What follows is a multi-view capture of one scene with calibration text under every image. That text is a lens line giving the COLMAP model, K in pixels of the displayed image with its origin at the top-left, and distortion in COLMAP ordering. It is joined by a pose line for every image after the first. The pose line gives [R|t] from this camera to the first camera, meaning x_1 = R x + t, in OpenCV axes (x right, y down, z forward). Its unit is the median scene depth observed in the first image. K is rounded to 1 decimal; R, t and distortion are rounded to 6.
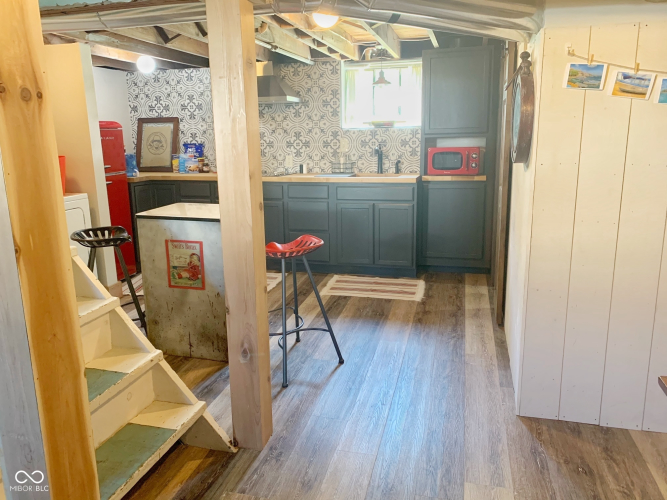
lens RADIAL K [[513.1, 0, 332.0], [0, 513.1, 249.4], [0, 0, 1]] dist [0.023227, -0.010826]
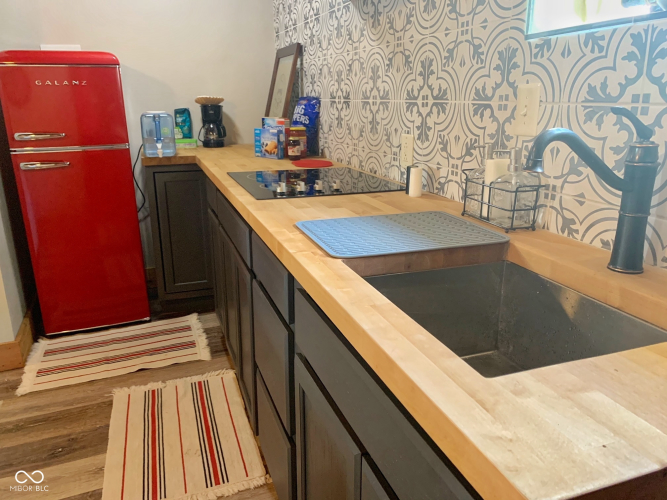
lens RADIAL K [[513.1, 0, 335.3], [0, 513.1, 248.9], [0, 0, 1]] dist [0.023227, -0.010826]
pose [[0.570158, 0.243224, -0.784705, 0.175446], [-0.177988, 0.969054, 0.171039, -0.163118], [0.802023, 0.042149, 0.595805, 0.782200]]
